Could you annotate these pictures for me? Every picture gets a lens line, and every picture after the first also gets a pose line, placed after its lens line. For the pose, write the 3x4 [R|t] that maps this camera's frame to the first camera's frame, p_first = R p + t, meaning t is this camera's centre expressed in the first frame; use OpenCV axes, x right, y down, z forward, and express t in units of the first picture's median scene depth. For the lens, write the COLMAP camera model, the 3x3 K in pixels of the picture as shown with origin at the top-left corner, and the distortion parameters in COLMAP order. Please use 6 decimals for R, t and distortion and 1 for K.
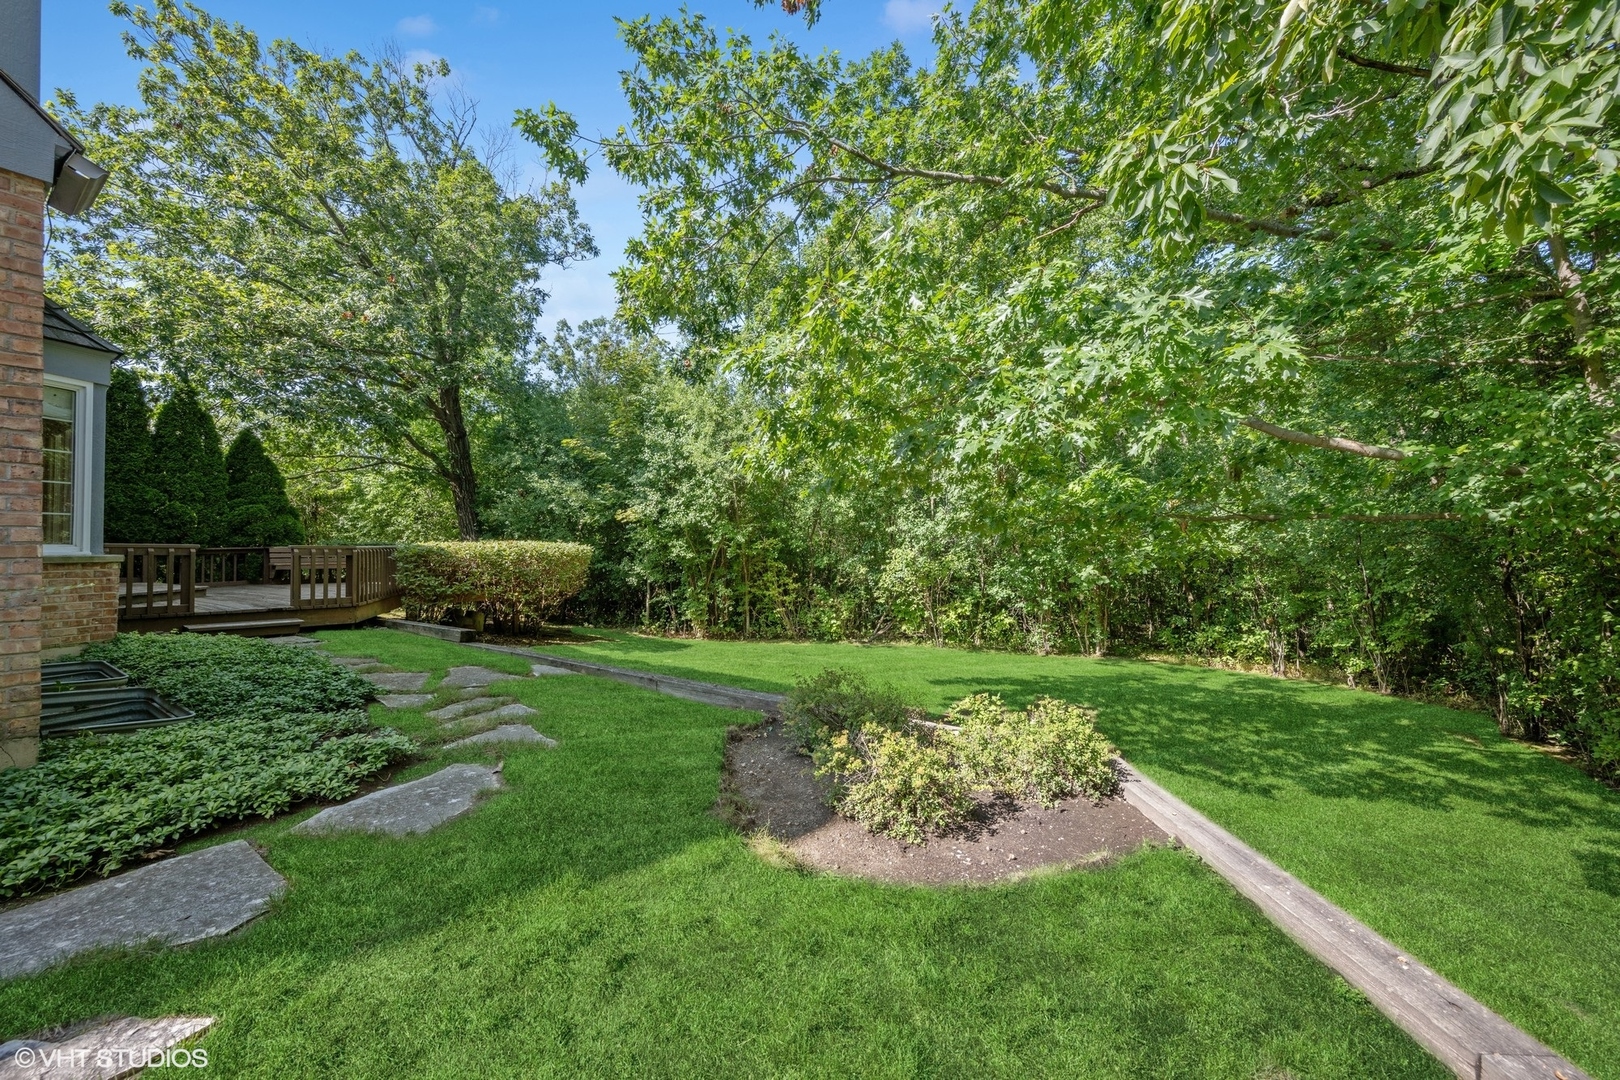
lens RADIAL K [[642.2, 0, 809.0], [0, 642.2, 544.7], [0, 0, 1]] dist [-0.000139, 0.000162]
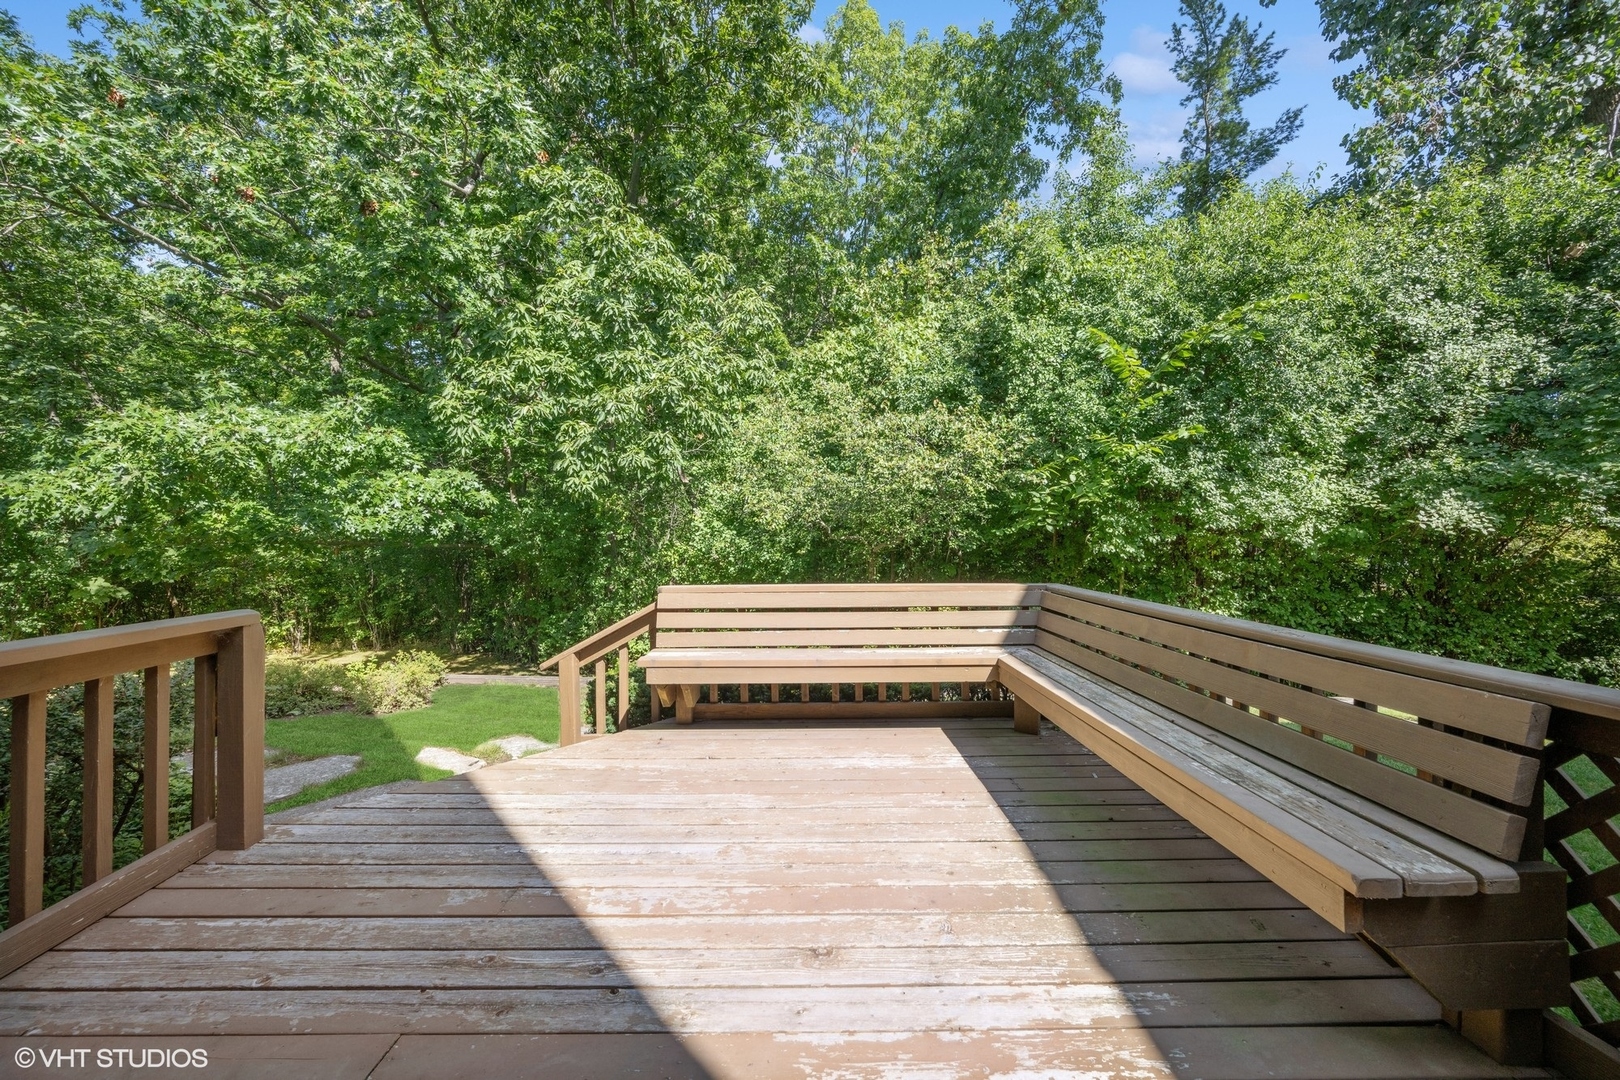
lens RADIAL K [[642.2, 0, 804.7], [0, 642.2, 541.0], [0, 0, 1]] dist [-0.000139, 0.000162]
pose [[0.095797, -0.005563, 0.995385, -0.345772], [-0.010415, 0.999924, 0.006591, -0.032395], [-0.995346, -0.010998, 0.095732, -0.099486]]
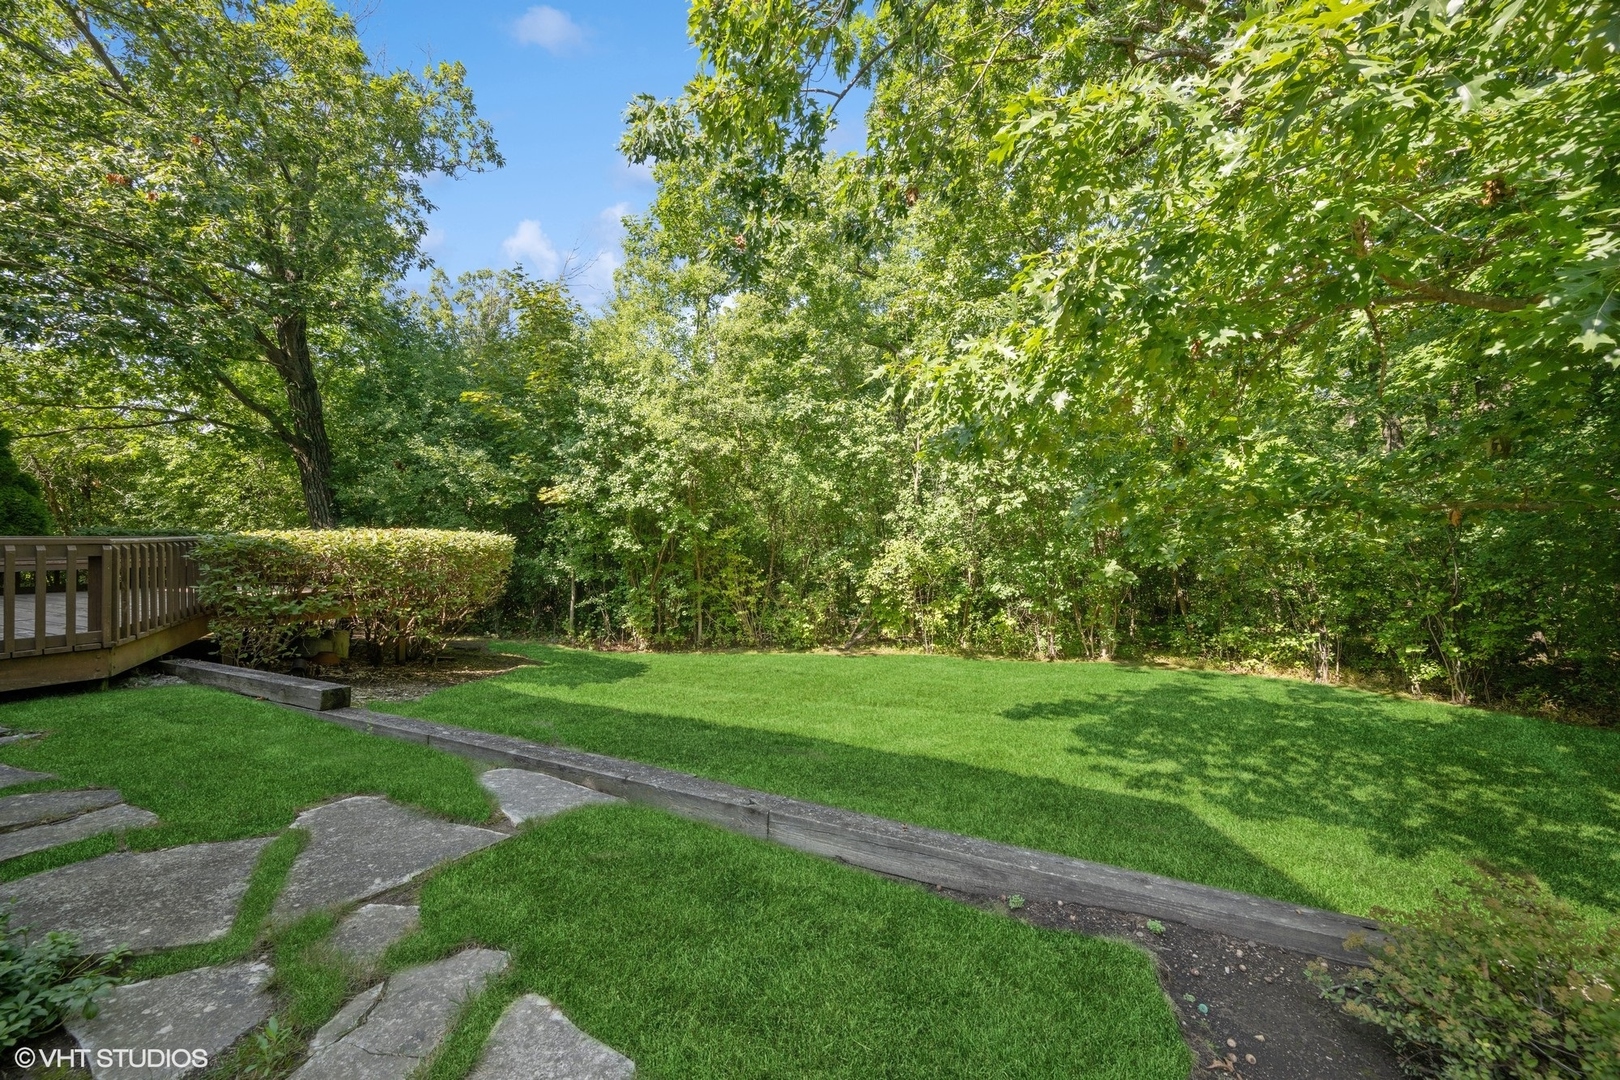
lens RADIAL K [[642.2, 0, 810.6], [0, 642.2, 537.8], [0, 0, 1]] dist [-0.000139, 0.000162]
pose [[0.985361, 0.003054, 0.170451, -0.104260], [-0.004745, 0.999943, 0.009517, -0.003810], [-0.170412, -0.010186, 0.985320, 0.180037]]
